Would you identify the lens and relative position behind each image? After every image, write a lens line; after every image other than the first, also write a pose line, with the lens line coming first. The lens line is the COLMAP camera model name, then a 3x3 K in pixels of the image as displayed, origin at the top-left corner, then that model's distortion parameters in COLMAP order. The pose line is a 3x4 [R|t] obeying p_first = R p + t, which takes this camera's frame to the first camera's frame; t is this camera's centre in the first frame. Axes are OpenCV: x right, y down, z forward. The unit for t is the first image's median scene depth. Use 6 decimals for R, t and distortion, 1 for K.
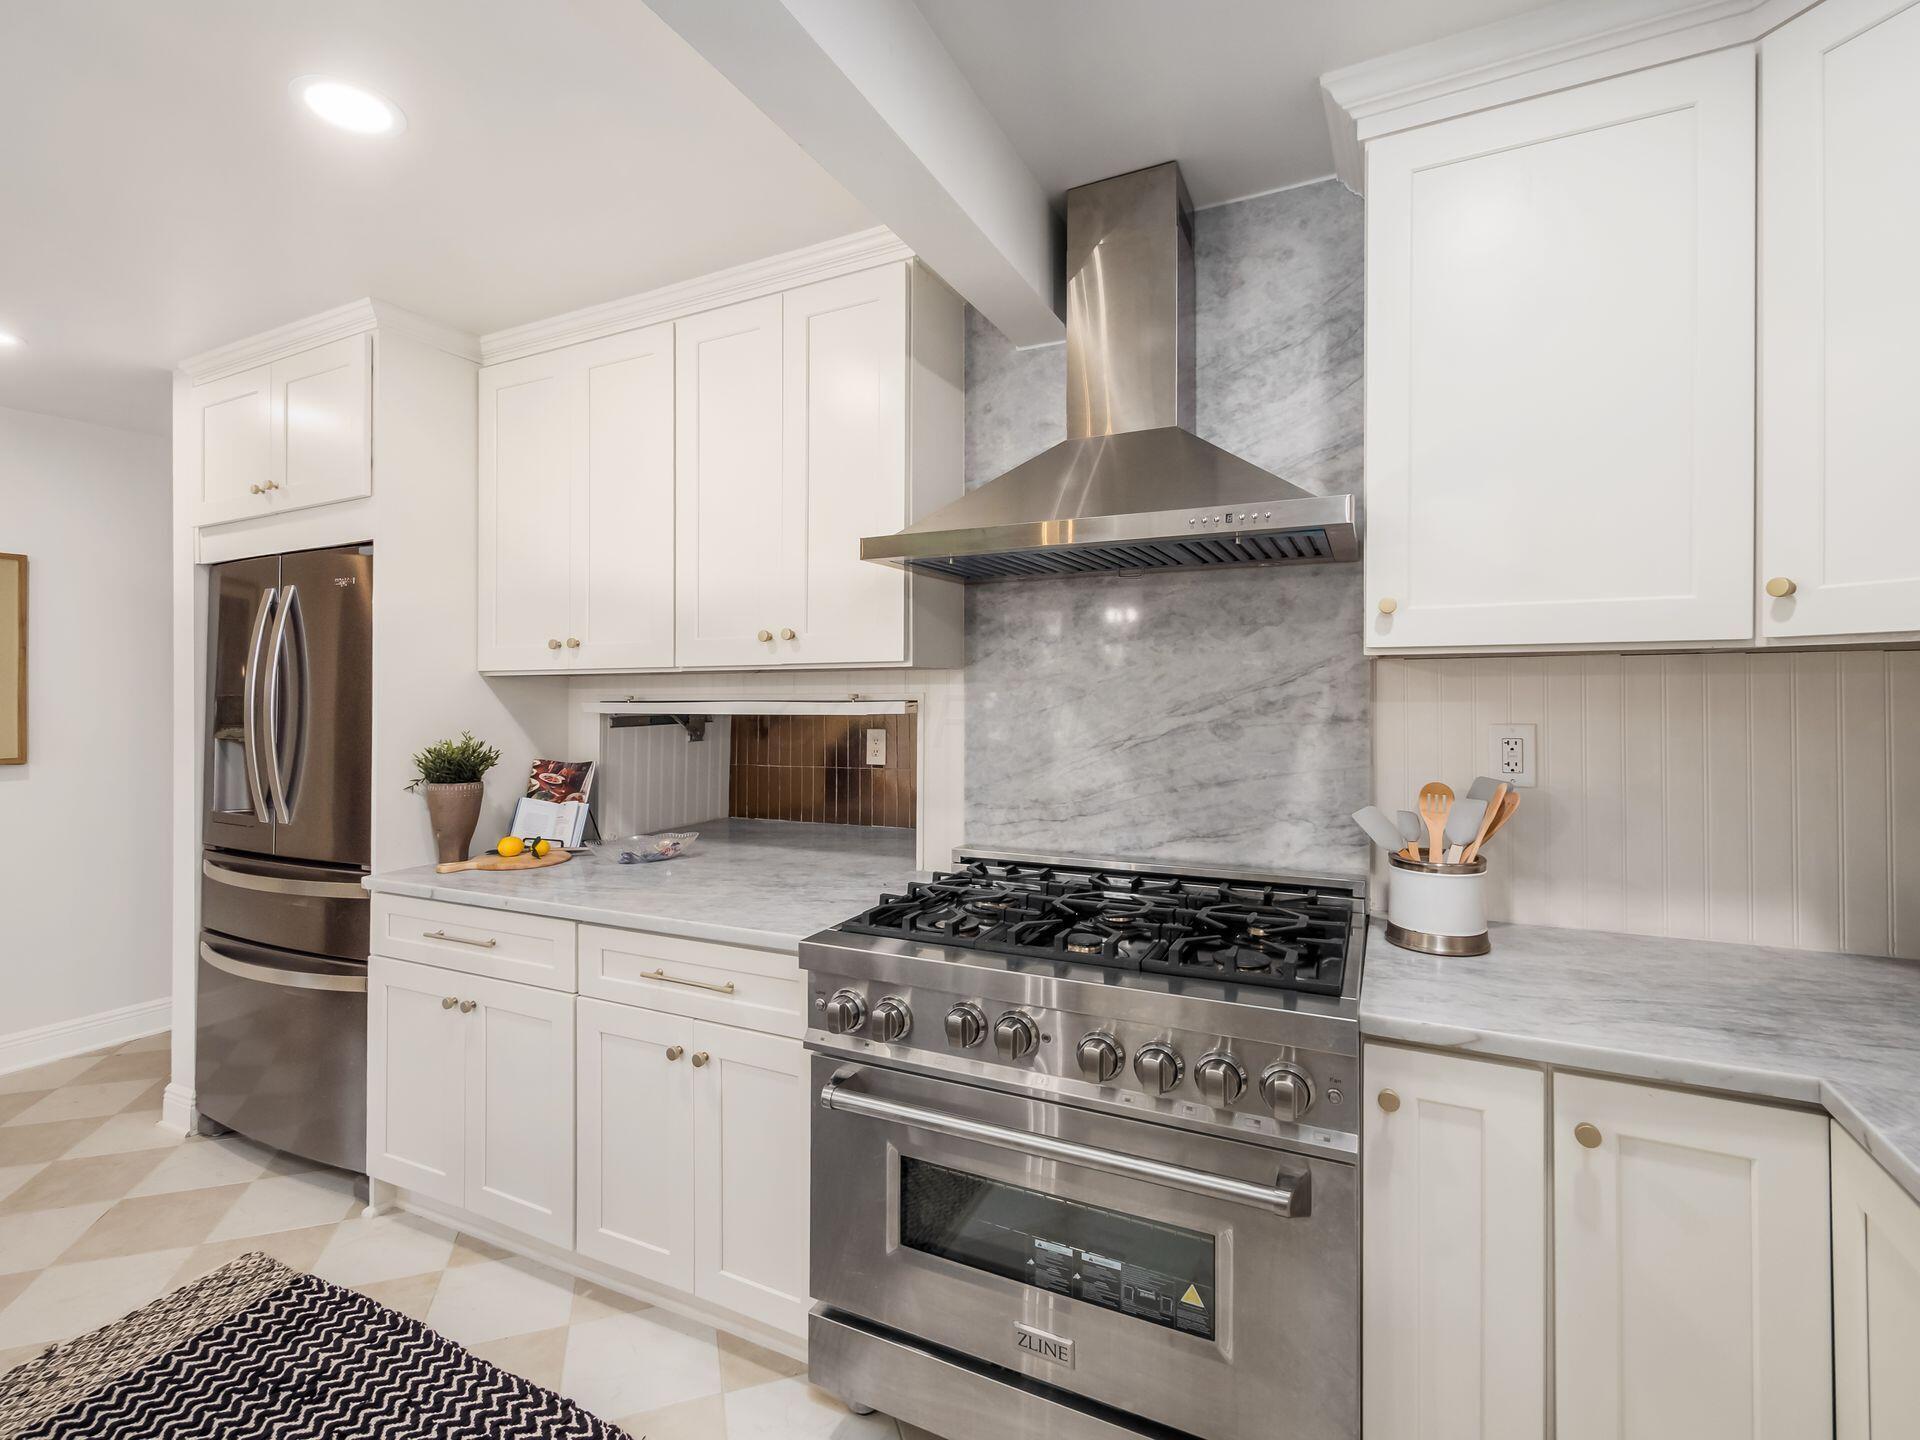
lens RADIAL K [[879.6, 0, 963.1], [0, 879.6, 690.8], [0, 0, 1]] dist [-0.001055, -0.000413]
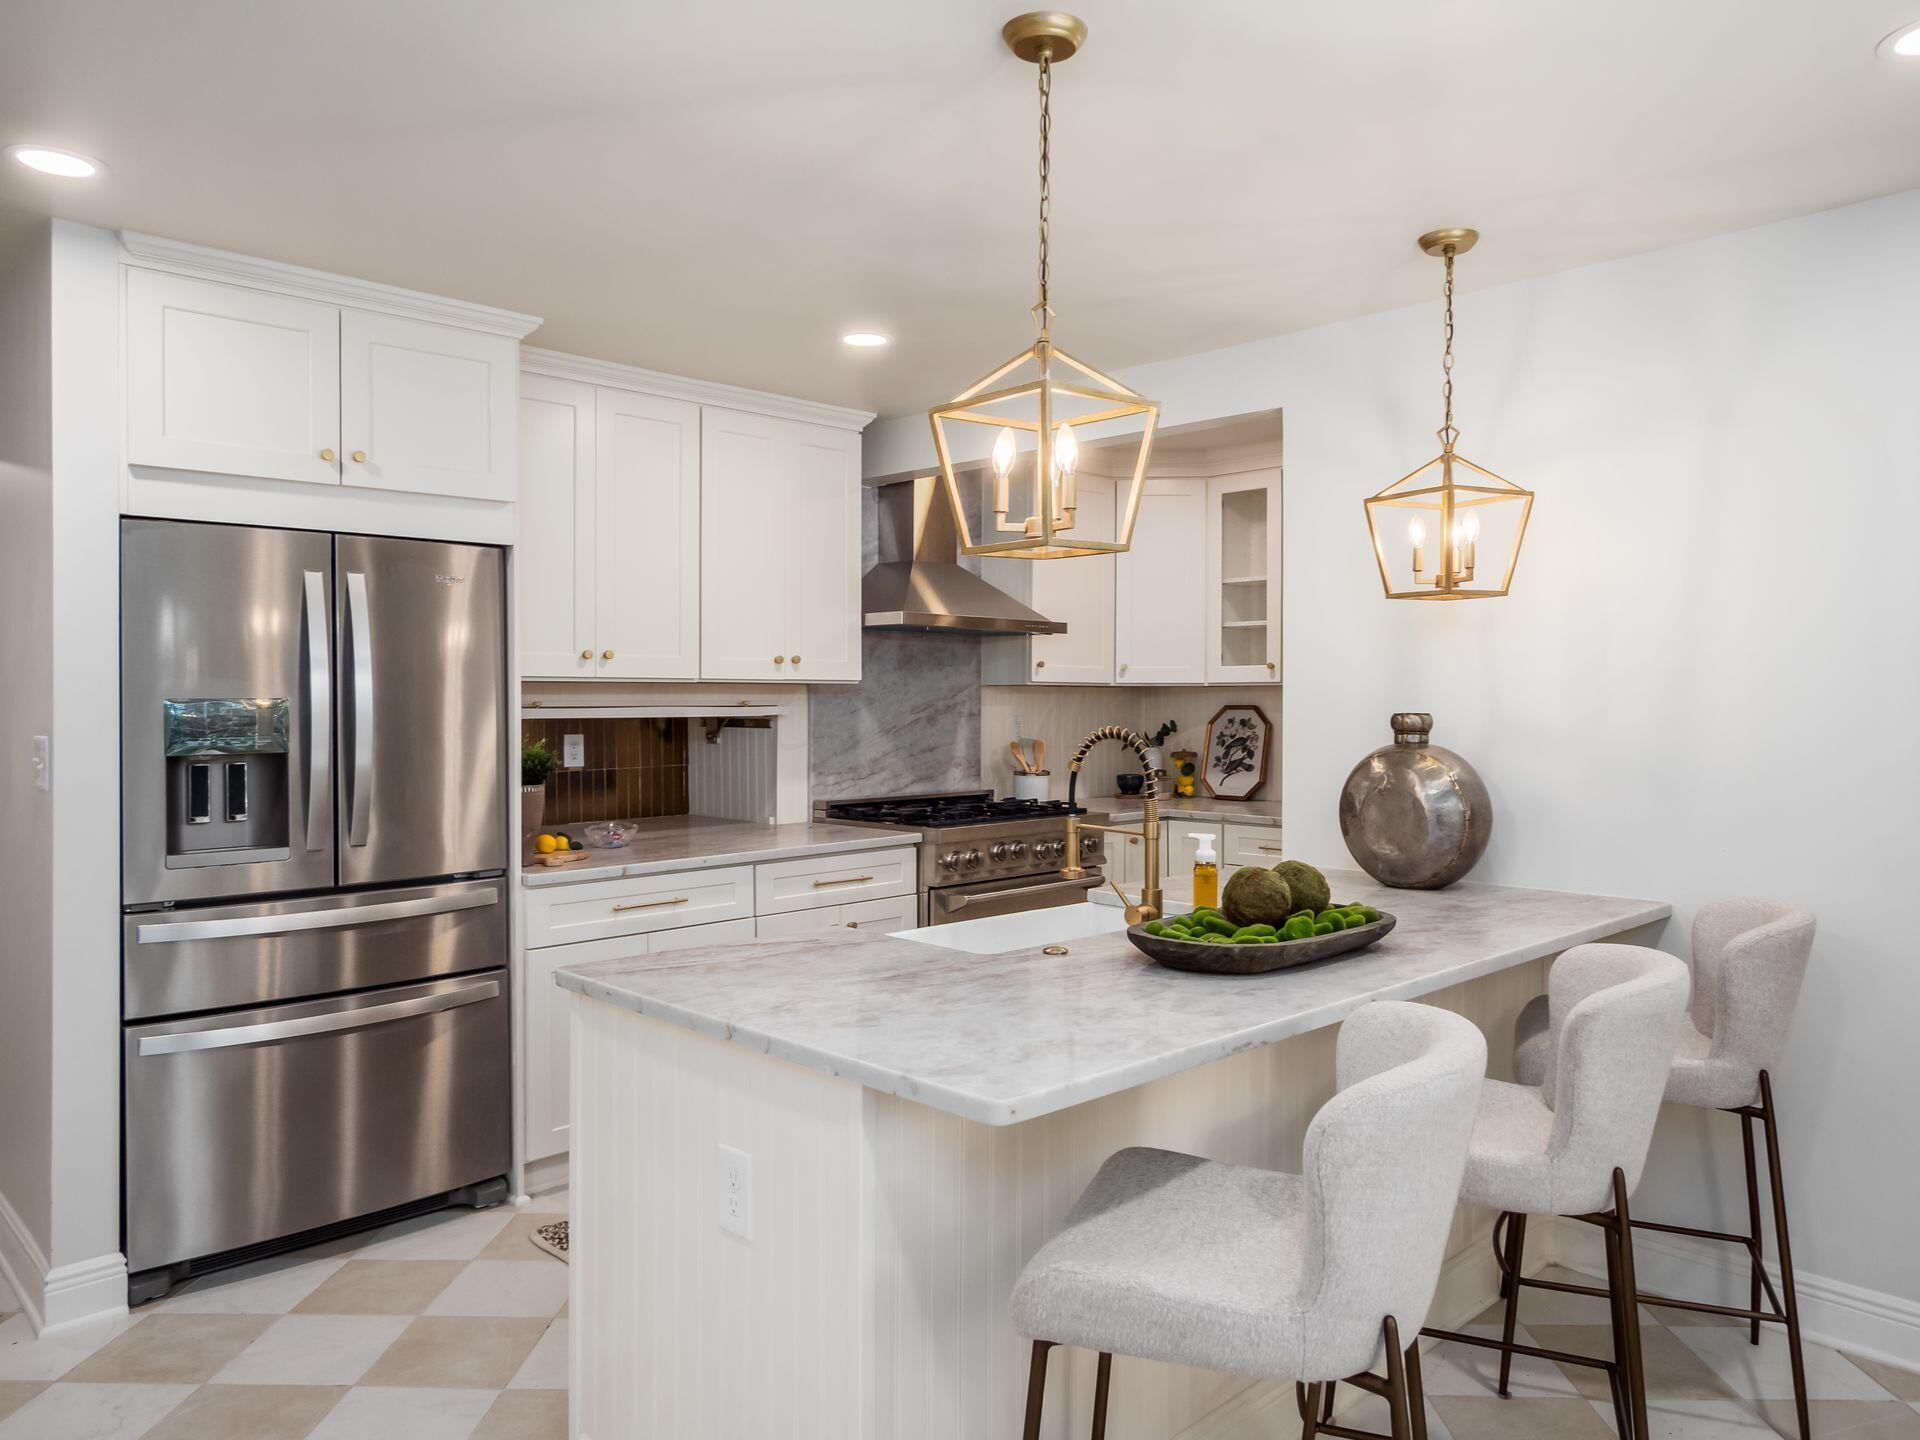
lens RADIAL K [[1336.5, 0, 963.6], [0, 1336.5, 700.0], [0, 0, 1]] dist [0.013367, -0.006813]
pose [[0.336402, 0.004574, 0.941707, -2.336427], [-0.004930, 0.999983, -0.003096, 0.008219], [-0.941706, -0.003601, 0.336419, -0.020686]]
